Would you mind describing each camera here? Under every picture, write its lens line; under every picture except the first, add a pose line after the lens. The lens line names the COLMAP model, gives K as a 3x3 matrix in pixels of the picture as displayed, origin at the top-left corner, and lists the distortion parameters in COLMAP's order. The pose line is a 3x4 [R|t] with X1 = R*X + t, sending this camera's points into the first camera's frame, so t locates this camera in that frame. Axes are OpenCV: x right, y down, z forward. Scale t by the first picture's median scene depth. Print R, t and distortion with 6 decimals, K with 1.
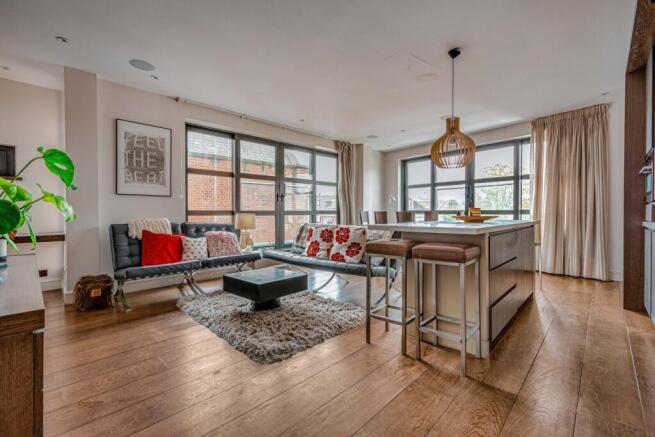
lens RADIAL K [[290.2, 0, 327.5], [0, 290.2, 218.5], [0, 0, 1]] dist [0.000756, 0.000135]
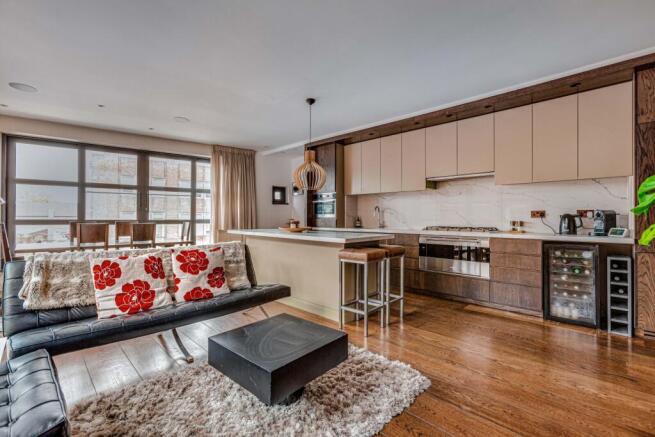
lens RADIAL K [[290.2, 0, 327.5], [0, 290.2, 218.5], [0, 0, 1]] dist [0.000756, 0.000135]
pose [[0.013204, -0.000431, 0.999913, -0.489886], [0.018564, 0.999828, 0.000186, -0.028581], [-0.999740, 0.018560, 0.013209, 0.533448]]
